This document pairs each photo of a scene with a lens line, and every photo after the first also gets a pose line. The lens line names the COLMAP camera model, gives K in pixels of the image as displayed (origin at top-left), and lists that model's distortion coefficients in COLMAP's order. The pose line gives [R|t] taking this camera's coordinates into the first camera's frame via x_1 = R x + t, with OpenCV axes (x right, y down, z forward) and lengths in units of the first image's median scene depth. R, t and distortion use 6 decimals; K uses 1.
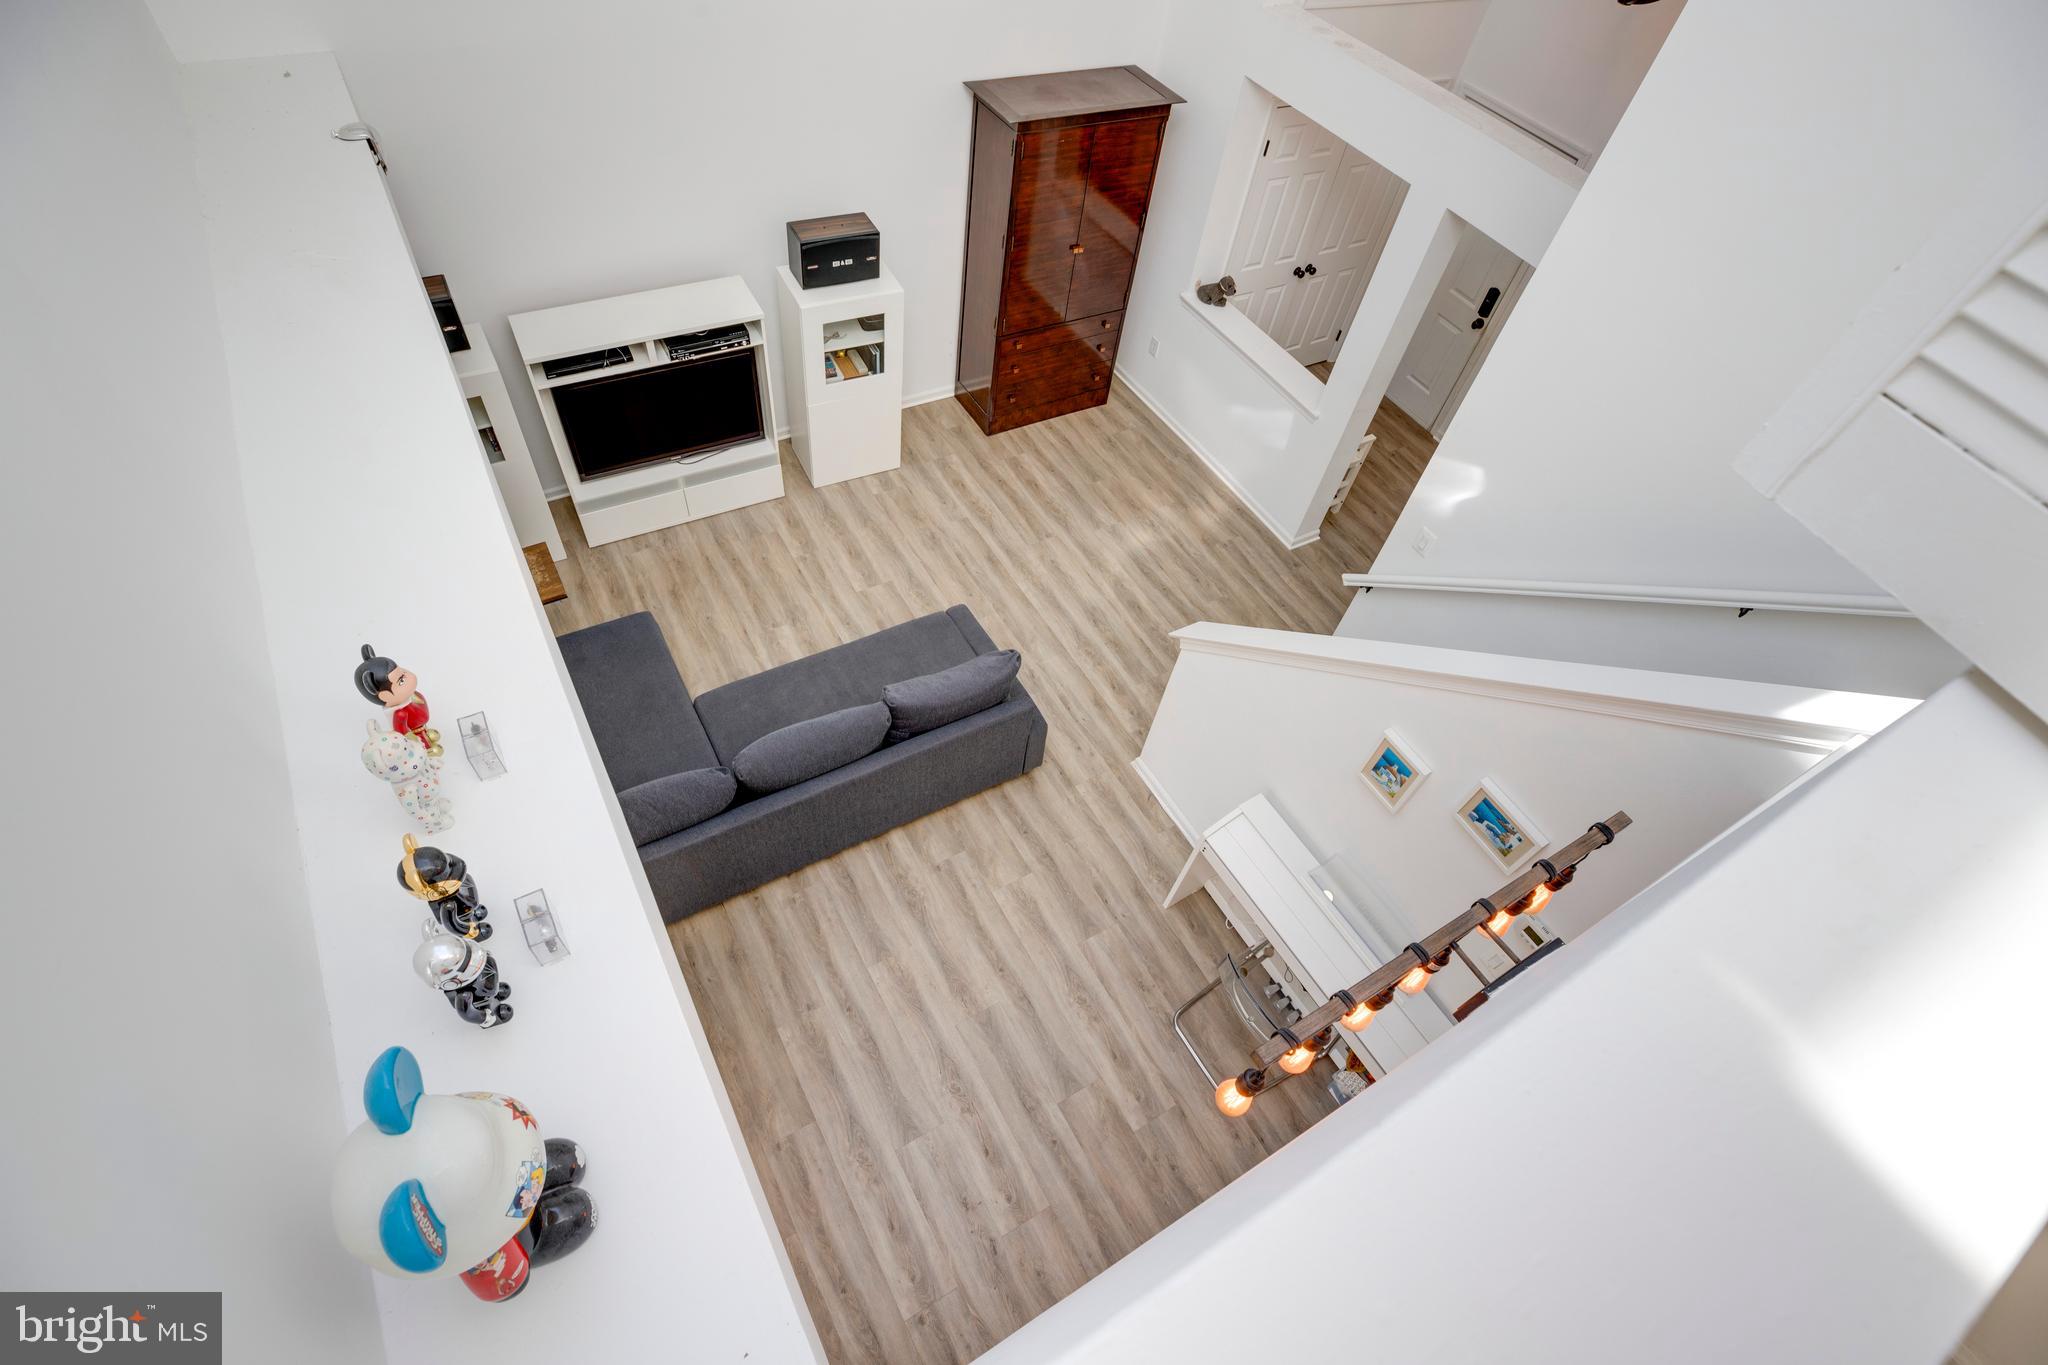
lens RADIAL K [[939.9, 0, 1023.9], [0, 939.9, 689.4], [0, 0, 1]] dist [-0.042723, 0.012830]
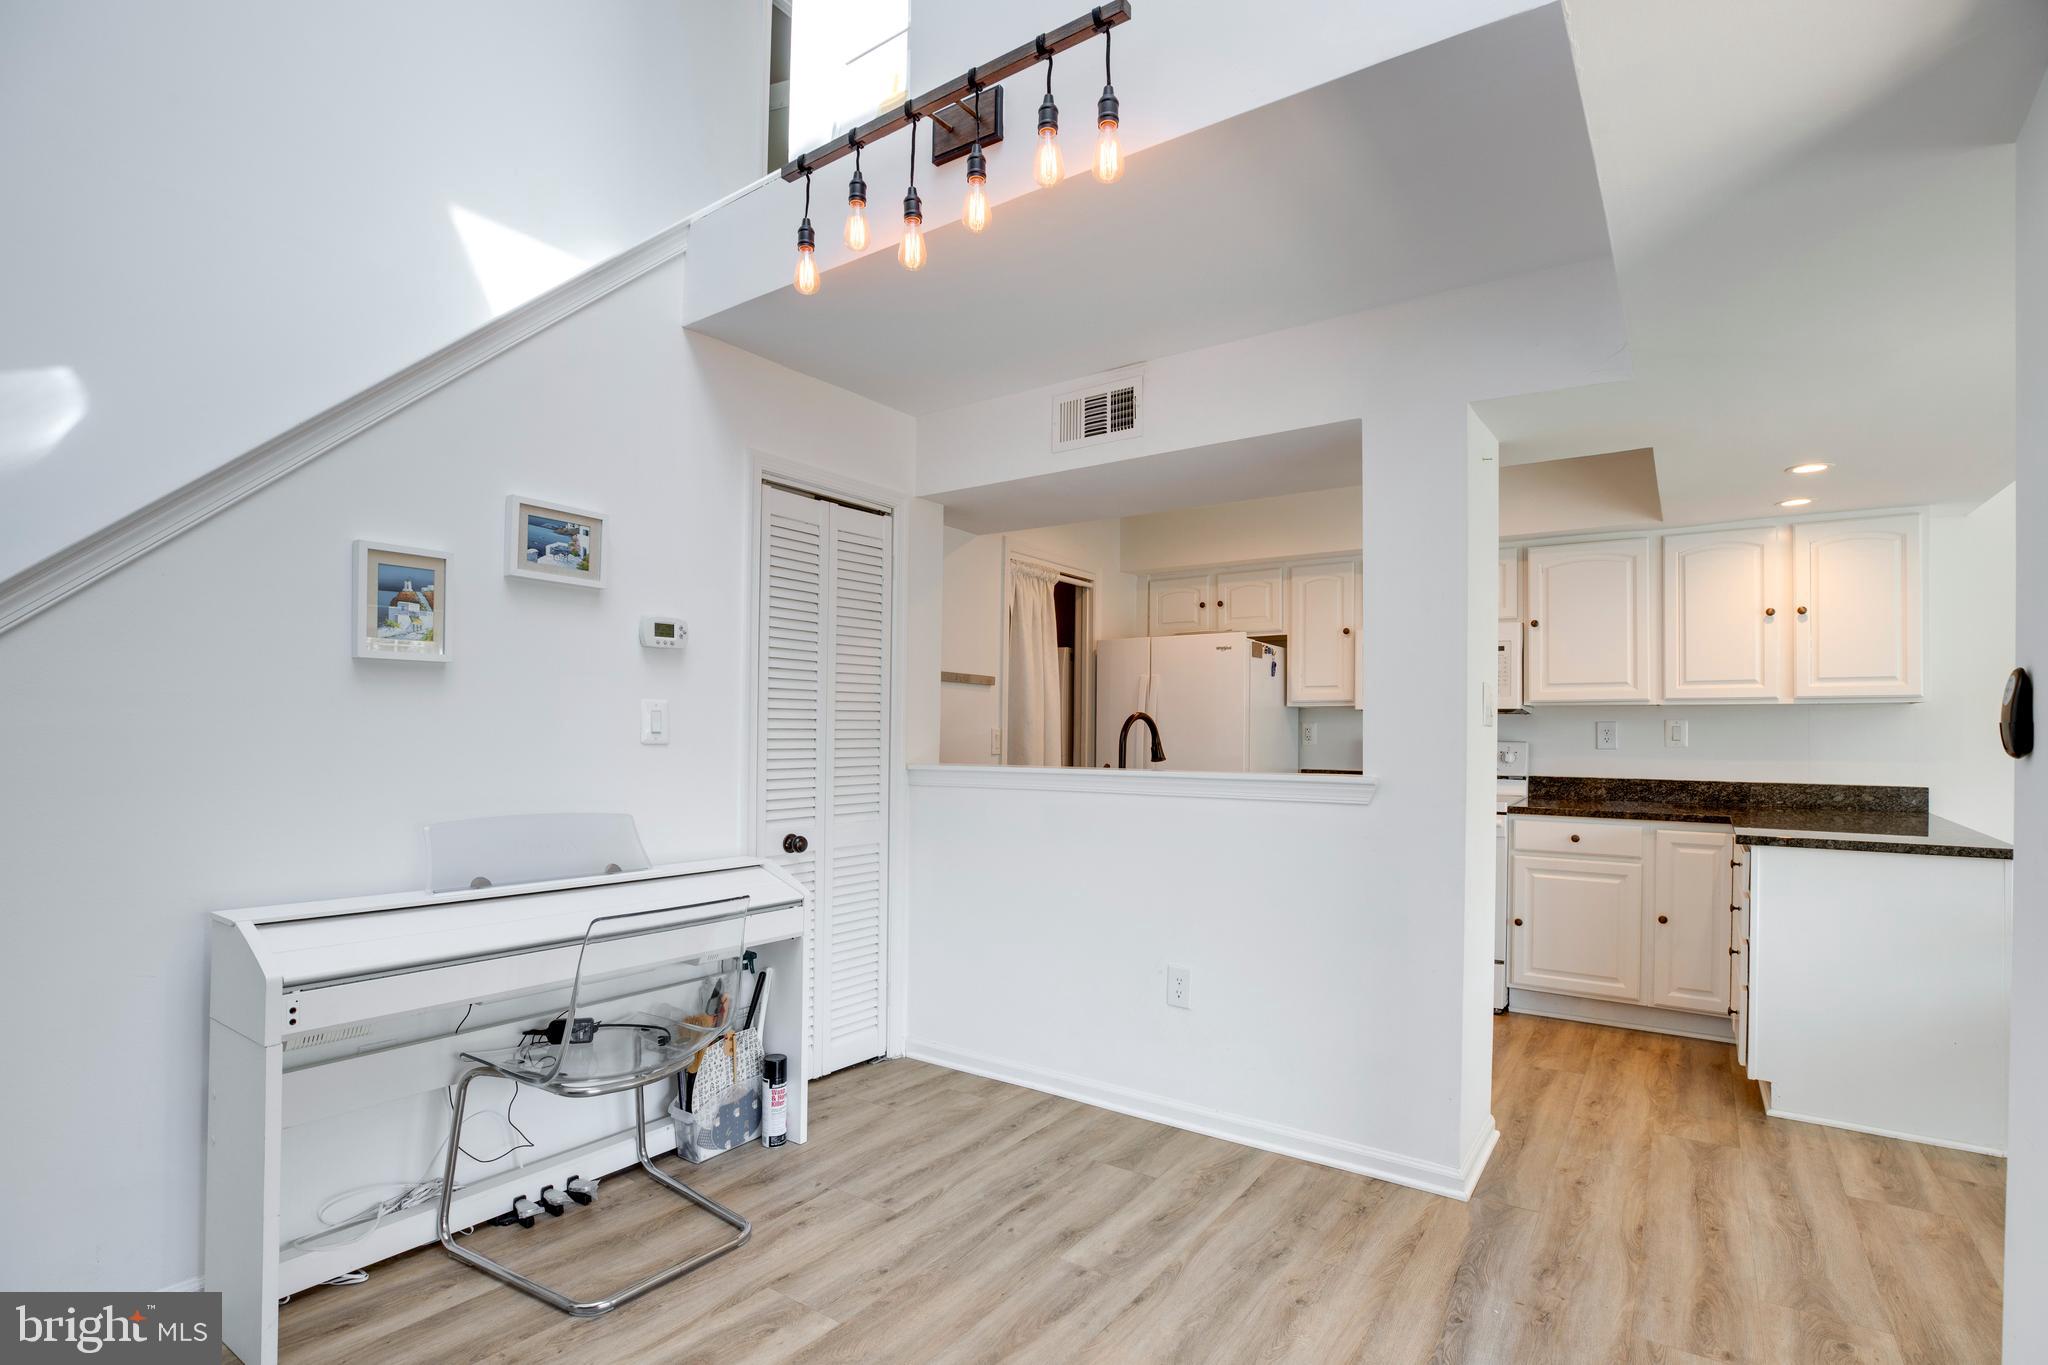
lens RADIAL K [[963.8, 0, 1033.1], [0, 963.8, 727.4], [0, 0, 1]] dist [-0.046958, 0.013851]
pose [[-0.416021, -0.107106, 0.903025, -0.254674], [0.687948, 0.612345, 0.389564, 0.118081], [-0.594688, 0.783302, -0.181065, 0.584092]]
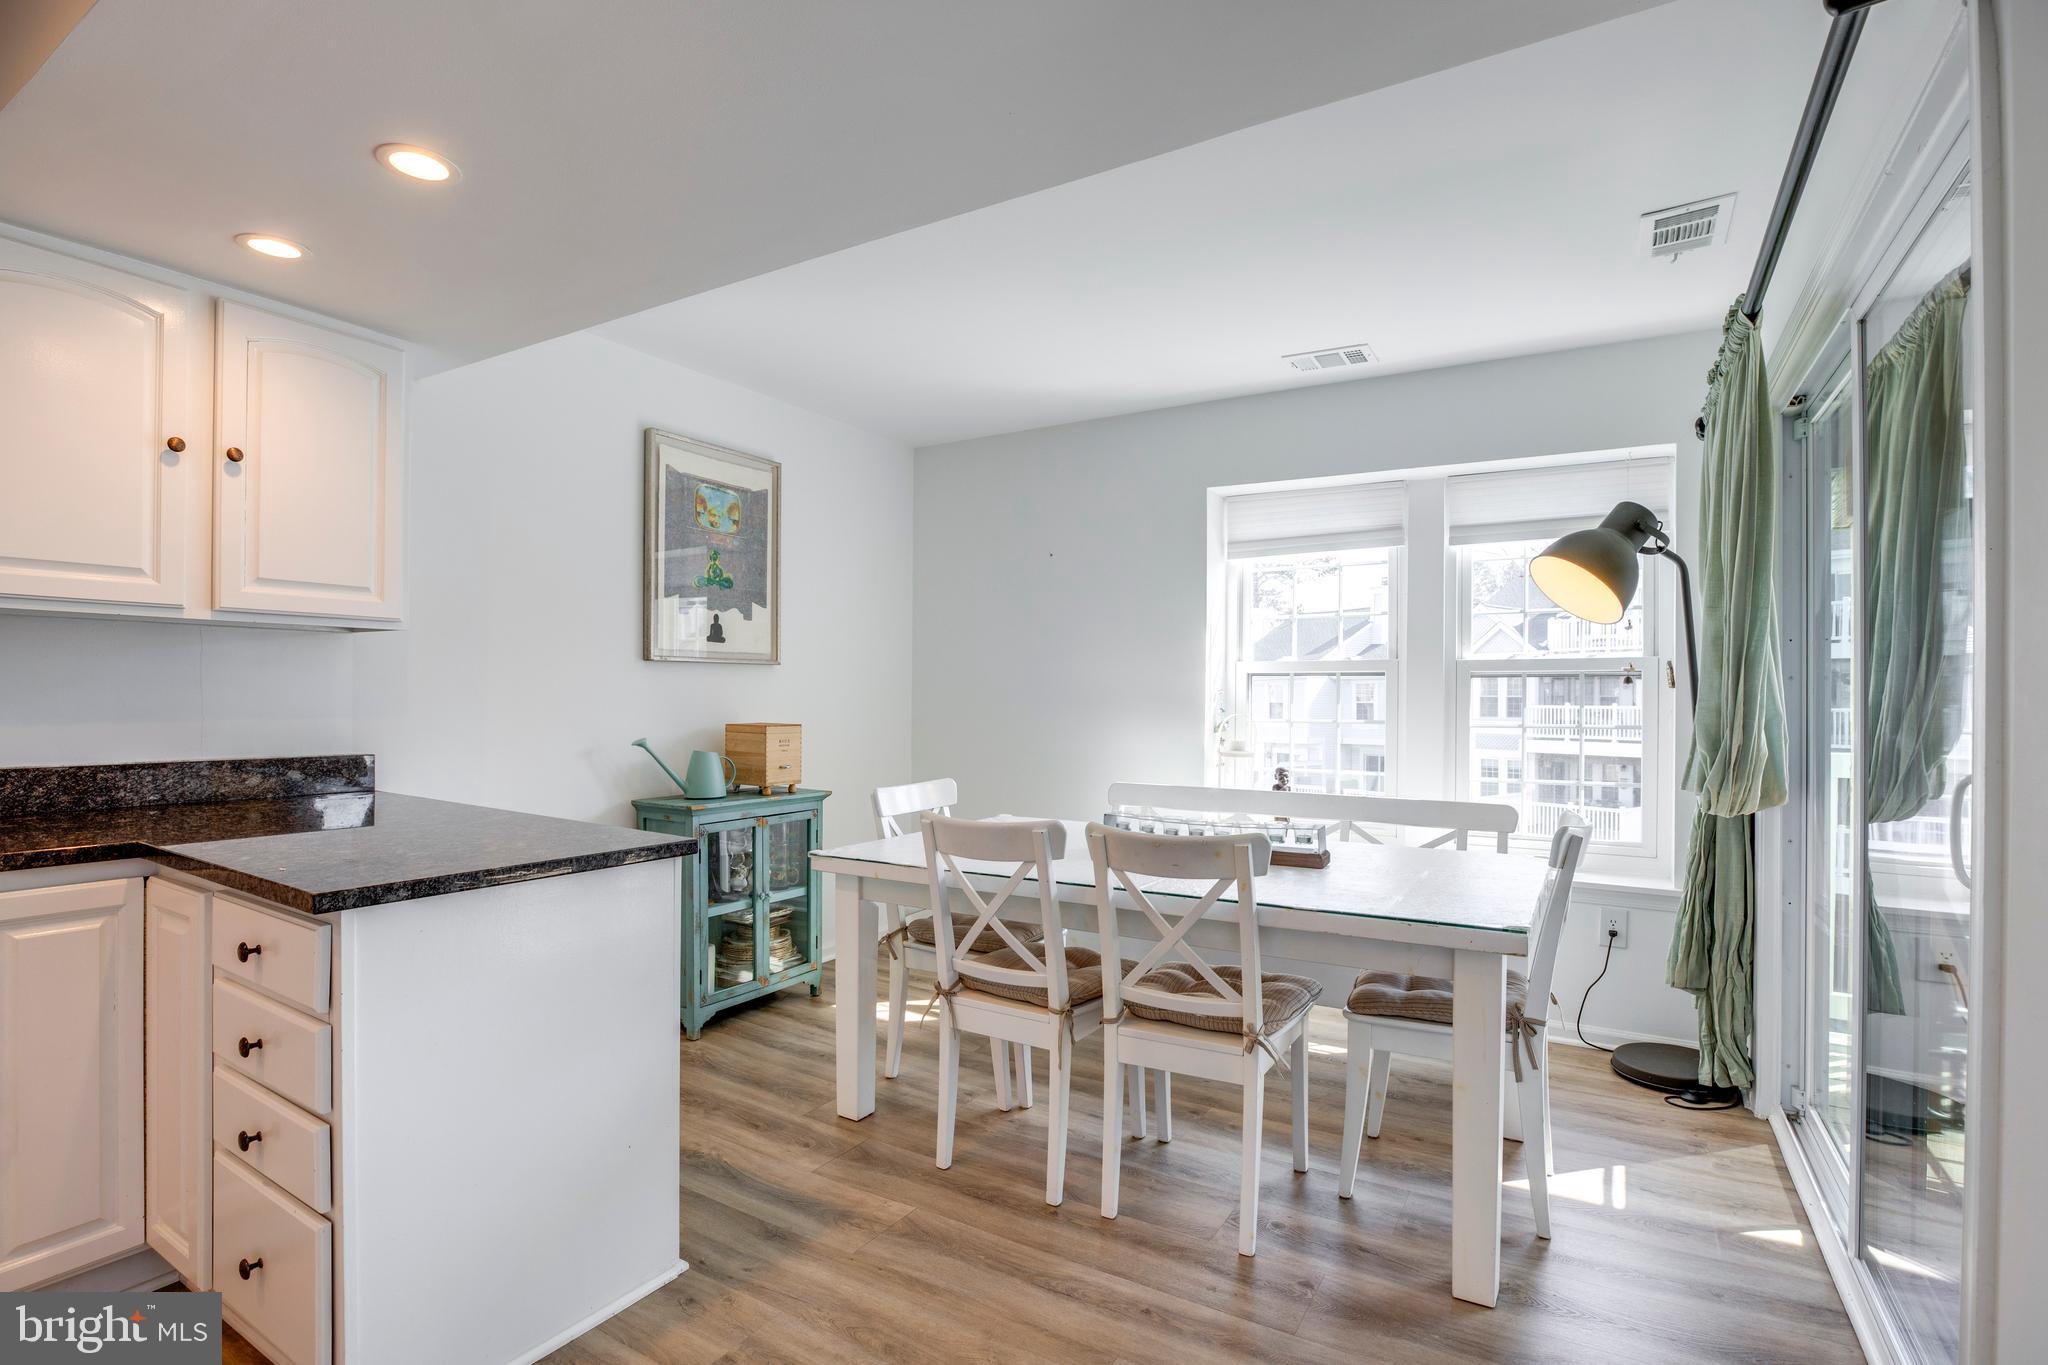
lens RADIAL K [[962.9, 0, 1031.3], [0, 962.9, 703.5], [0, 0, 1]] dist [-0.046124, 0.014647]
pose [[-0.873391, -0.112852, -0.473763, 0.042576], [-0.440842, 0.596645, 0.670577, 0.394923], [0.206993, 0.794531, -0.570854, 0.417420]]
